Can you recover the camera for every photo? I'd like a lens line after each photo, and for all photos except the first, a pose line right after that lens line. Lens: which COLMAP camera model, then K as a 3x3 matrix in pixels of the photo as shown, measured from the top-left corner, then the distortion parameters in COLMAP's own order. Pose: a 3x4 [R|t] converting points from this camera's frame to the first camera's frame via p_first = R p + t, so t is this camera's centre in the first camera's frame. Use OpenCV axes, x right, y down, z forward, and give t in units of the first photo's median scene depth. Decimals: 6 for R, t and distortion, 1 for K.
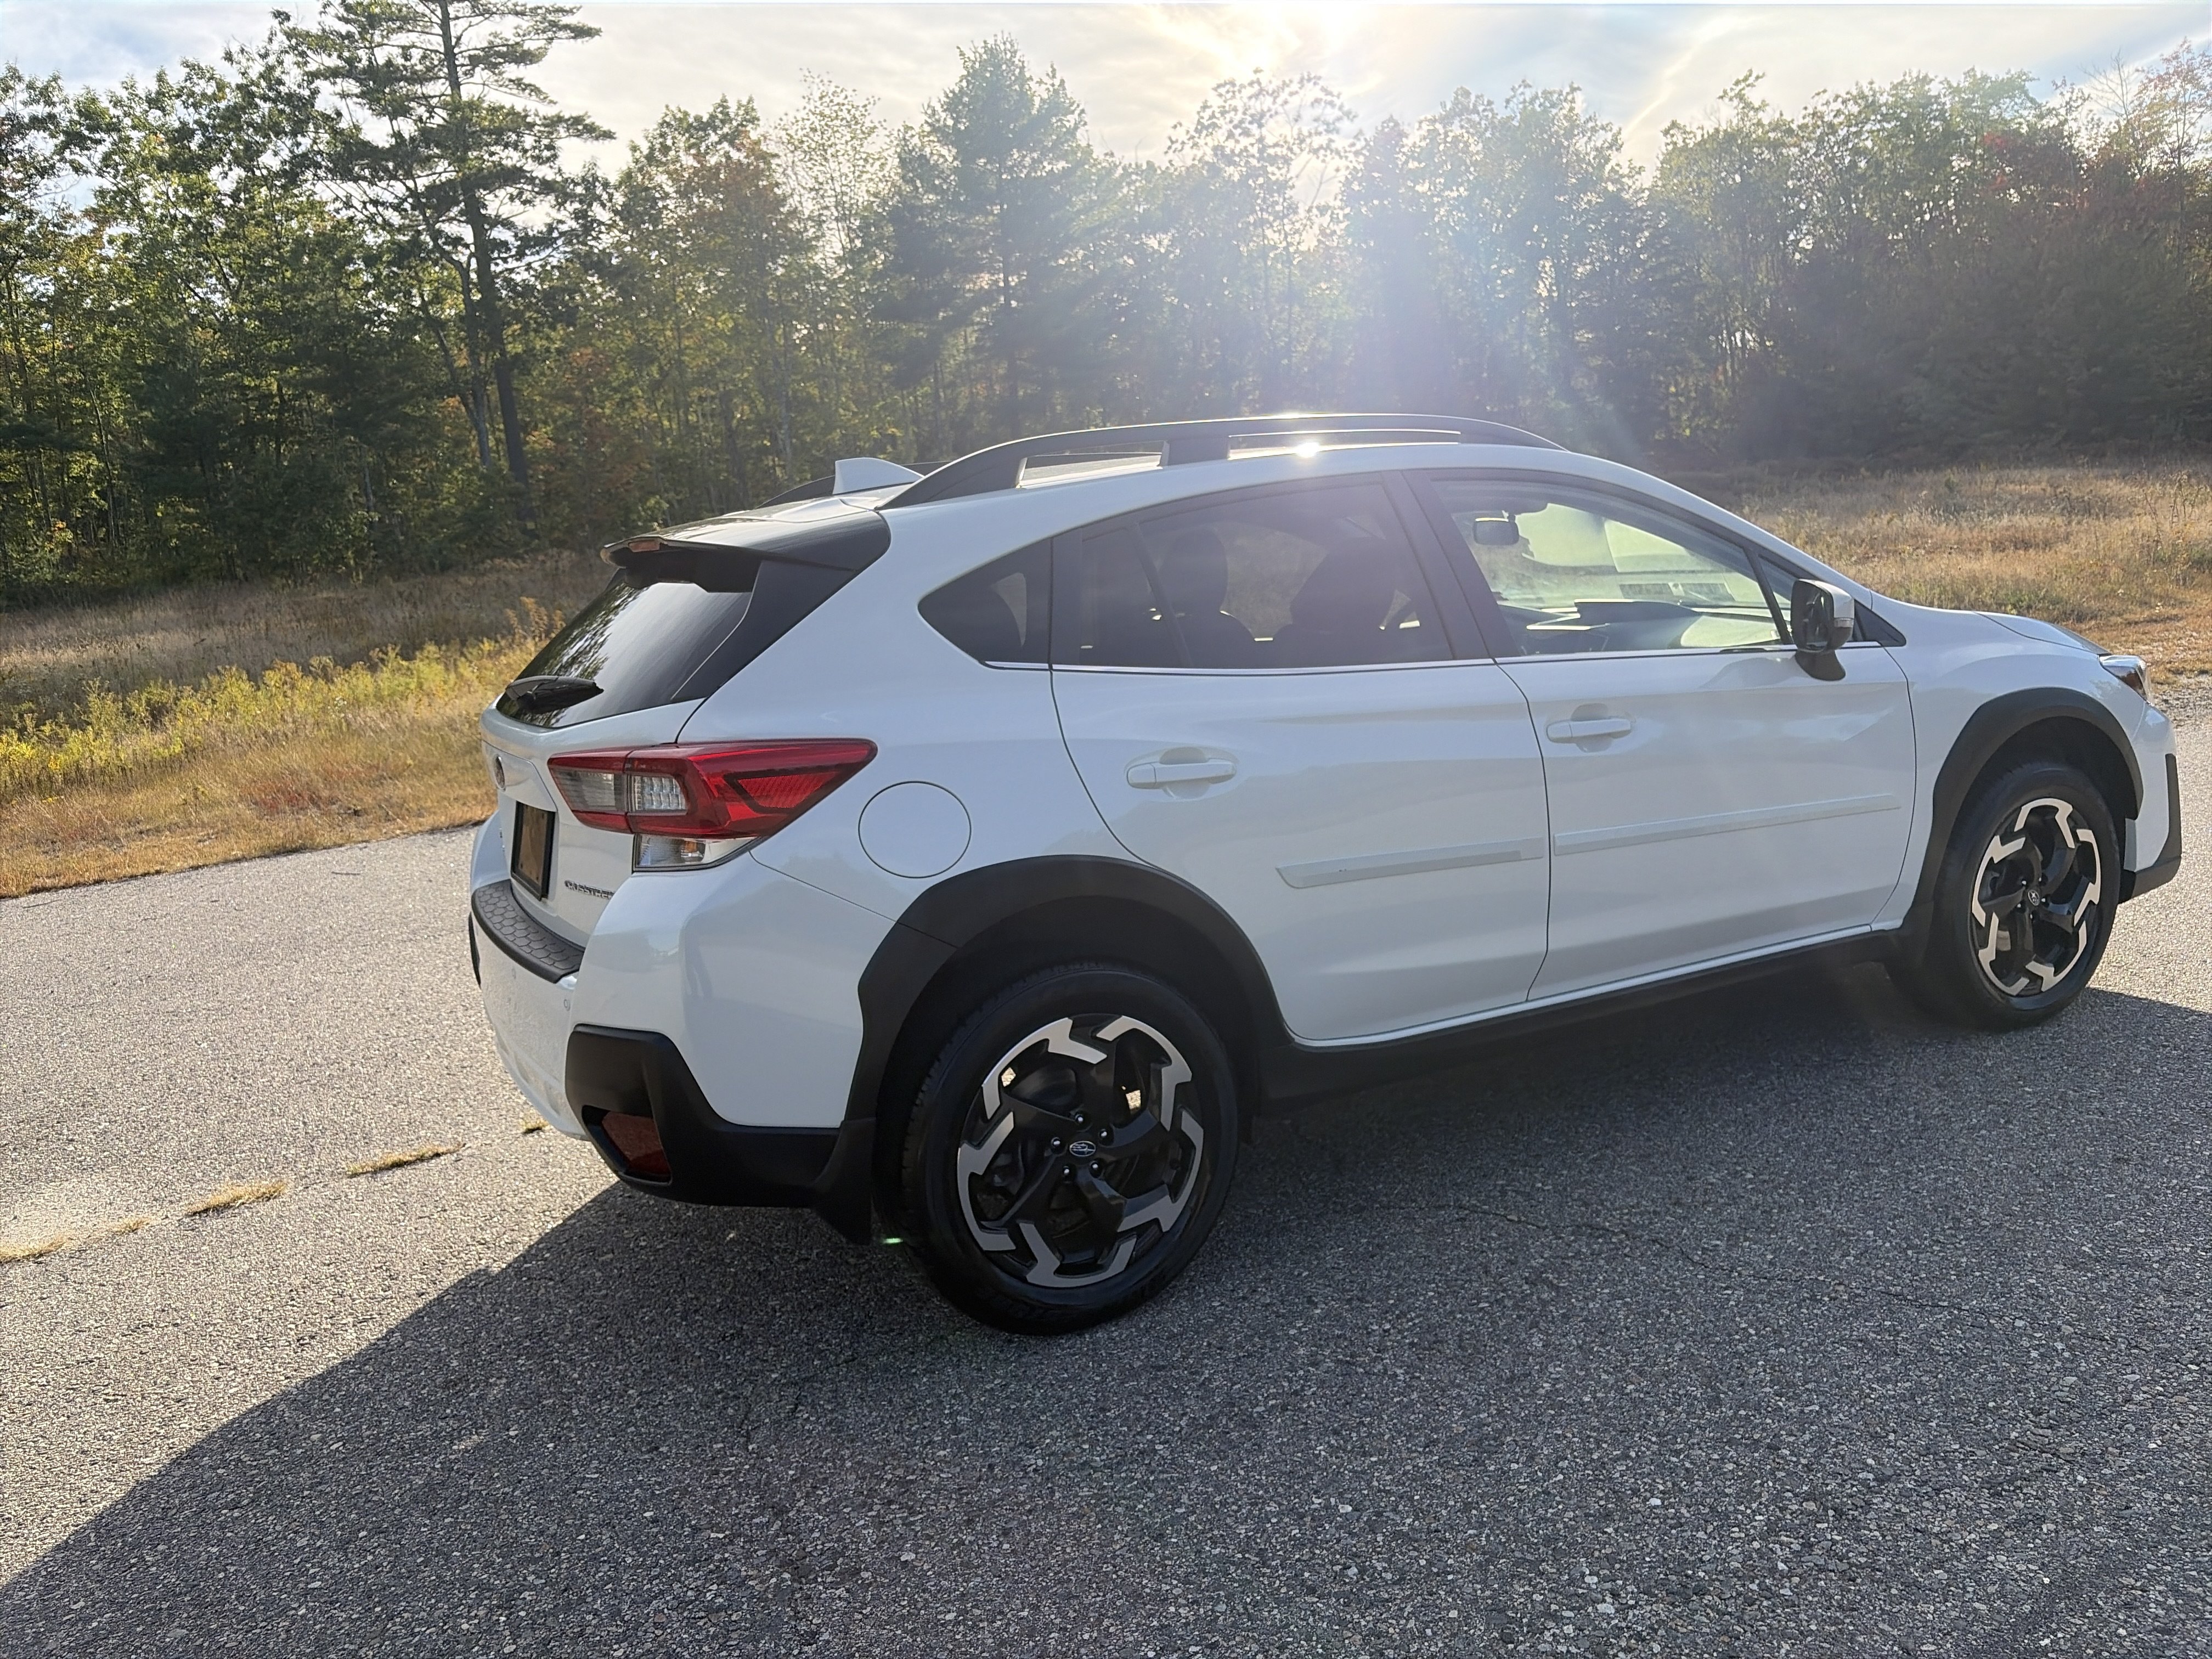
lens RADIAL K [[1665.0, 0, 1103.8], [0, 1665.0, 822.5], [0, 0, 1]] dist [0.093865, -0.114565]
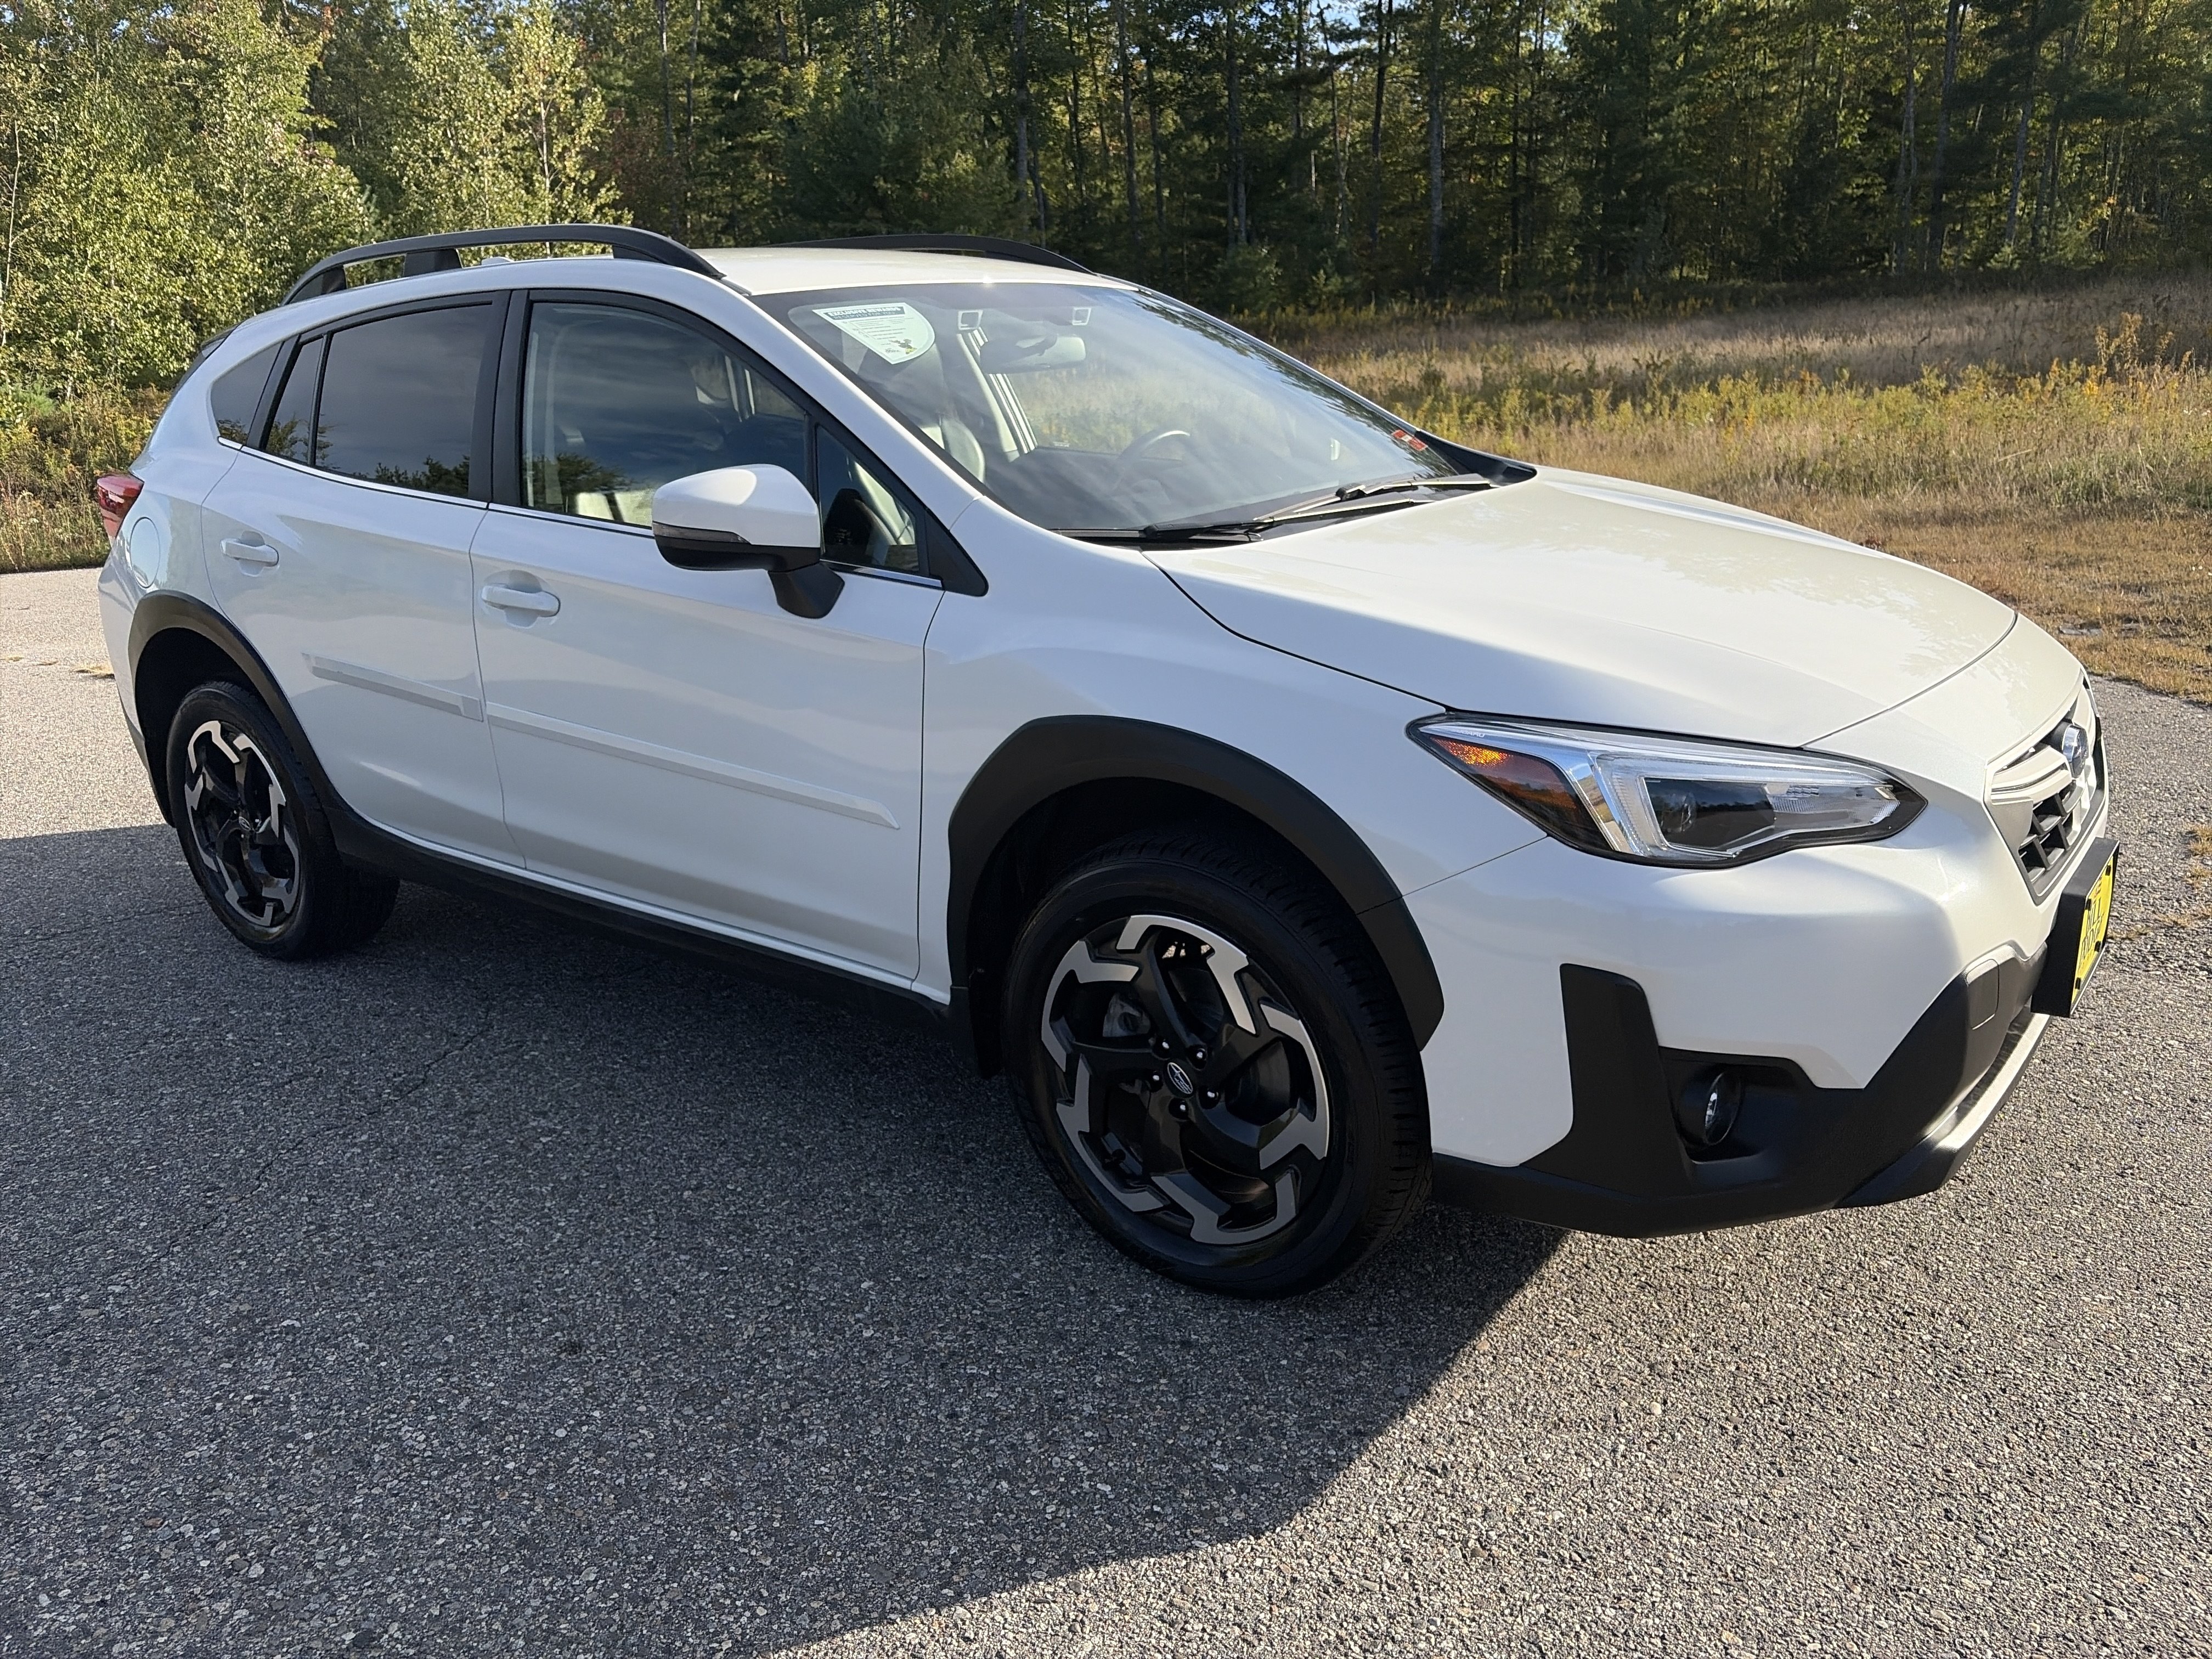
lens RADIAL K [[1695.3, 0, 1106.0], [0, 1695.3, 829.5], [0, 0, 1]] dist [0.037421, -0.040948]
pose [[0.416017, 0.311777, -0.854240, 0.997541], [-0.148608, 0.950069, 0.274380, -0.189630], [0.897132, 0.012800, 0.441577, 0.715035]]
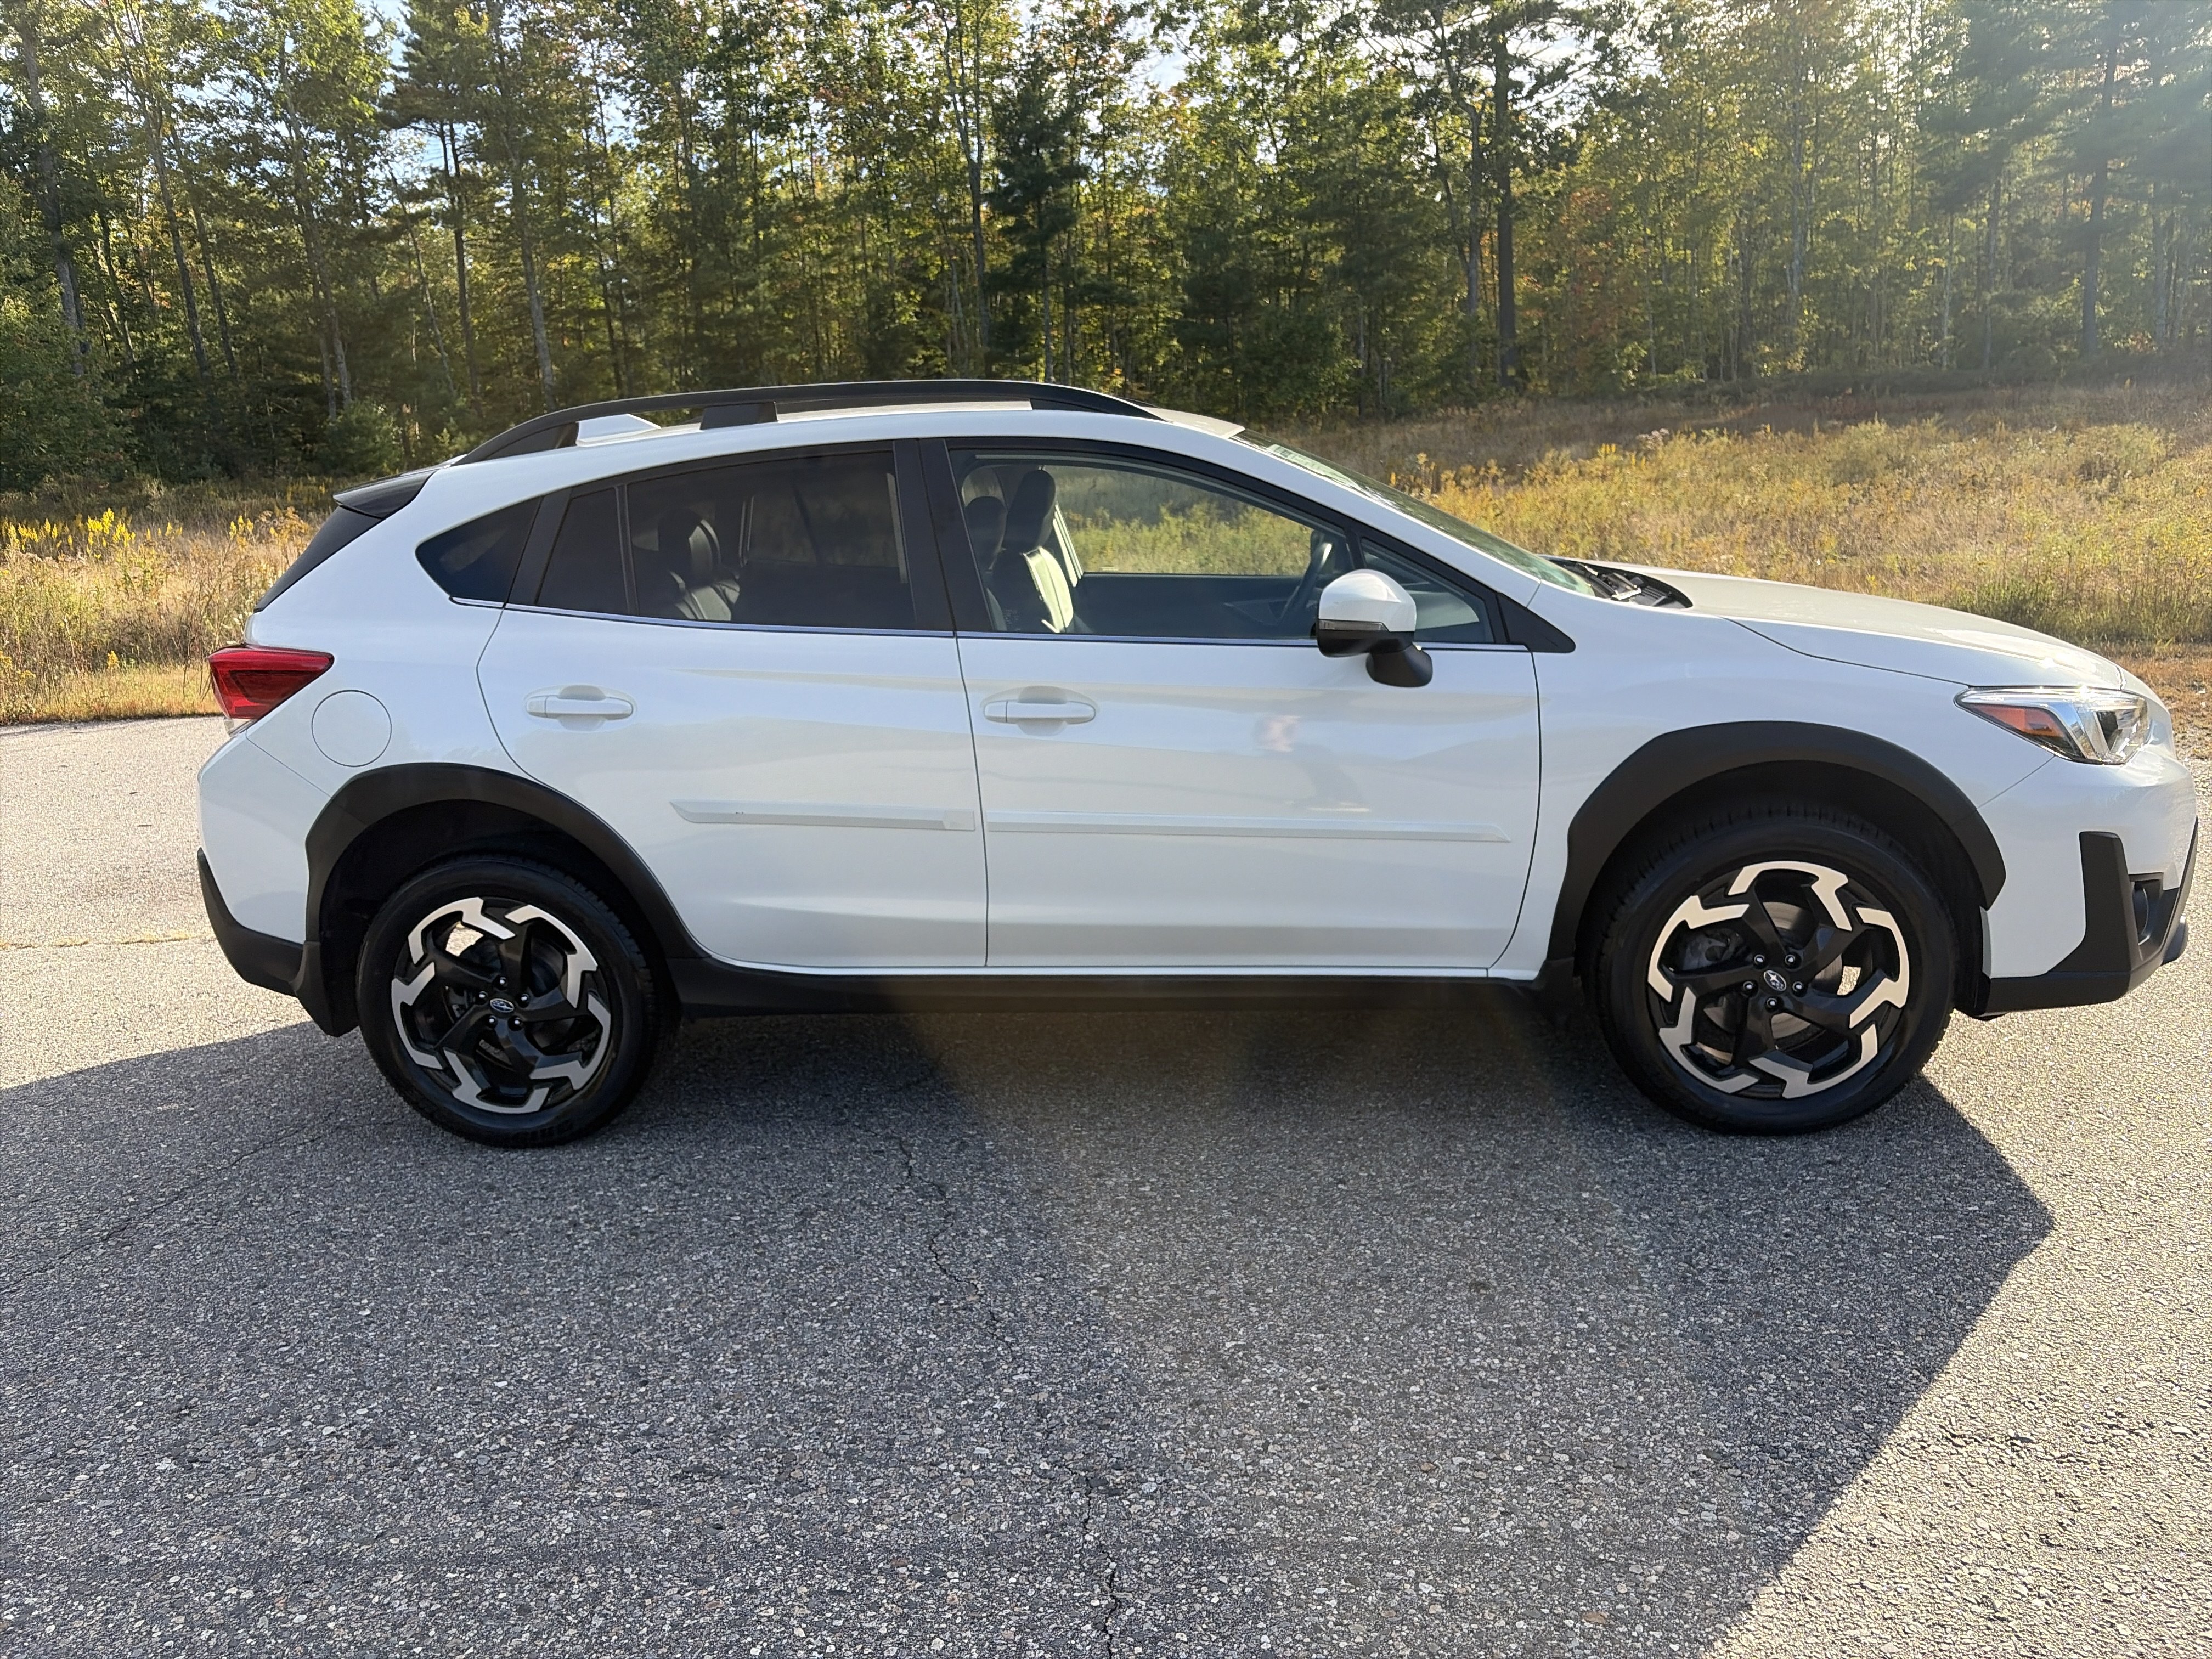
lens RADIAL K [[1686.2, 0, 1106.0], [0, 1686.2, 829.5], [0, 0, 1]] dist [0.015917, 0.009387]
pose [[0.822212, 0.155971, -0.547394, 0.709223], [-0.103361, 0.986647, 0.125875, -0.093494], [0.559717, -0.046917, 0.827355, 0.163479]]
